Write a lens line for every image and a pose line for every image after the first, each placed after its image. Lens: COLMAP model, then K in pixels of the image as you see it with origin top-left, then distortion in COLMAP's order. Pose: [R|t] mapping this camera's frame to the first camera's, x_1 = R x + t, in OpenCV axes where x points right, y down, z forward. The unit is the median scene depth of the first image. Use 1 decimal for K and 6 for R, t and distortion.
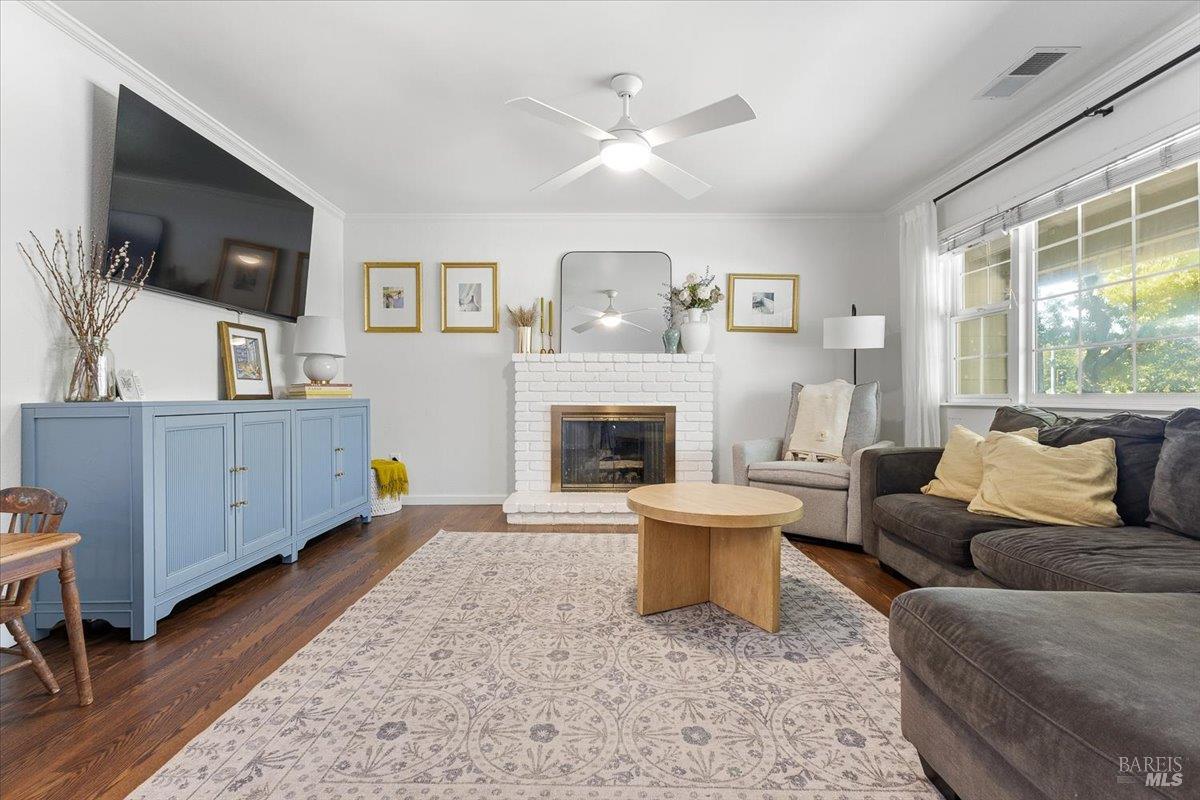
lens RADIAL K [[517.3, 0, 595.6], [0, 517.3, 391.8], [0, 0, 1]] dist [0.007621, -0.000237]
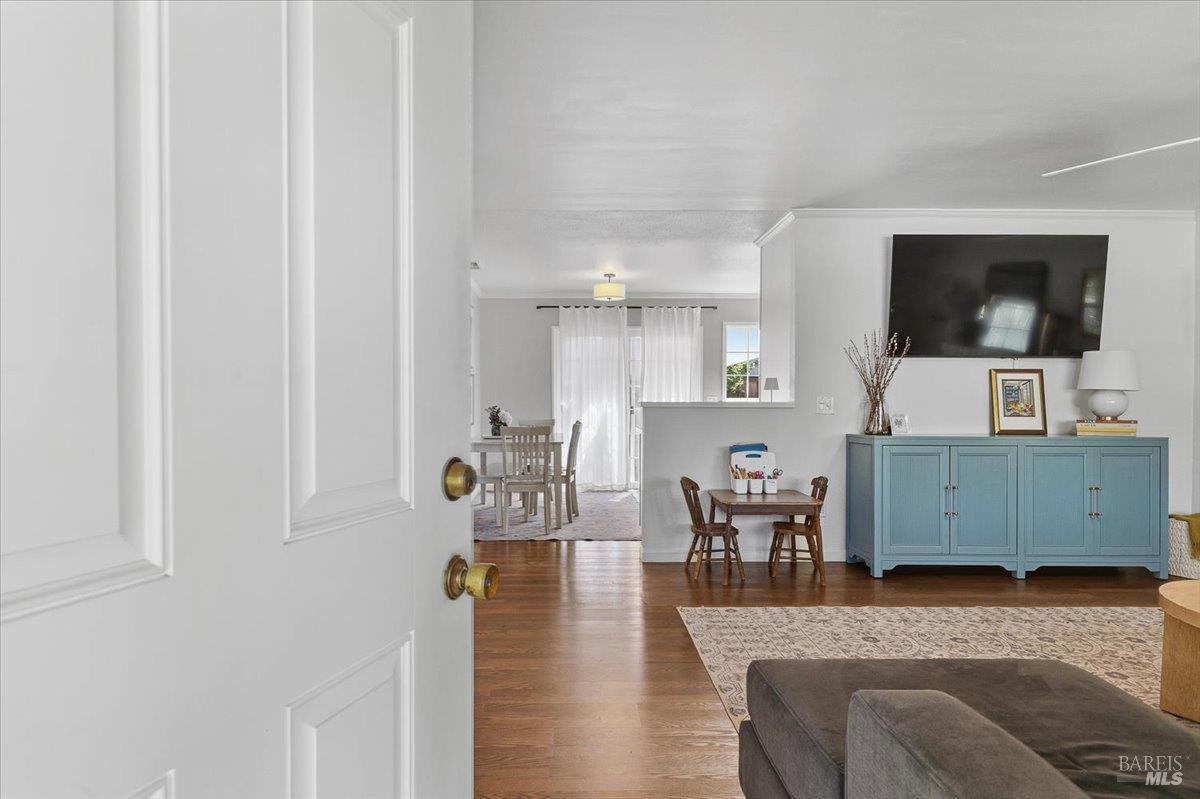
lens RADIAL K [[1036.7, 0, 600.6], [0, 1036.7, 396.3], [0, 0, 1]] dist [0.037814, 0.001231]
pose [[0.028583, 0.017311, -0.999442, 1.630325], [0.002518, 0.999846, 0.017390, -0.112571], [0.999588, -0.003014, 0.028535, 0.012243]]
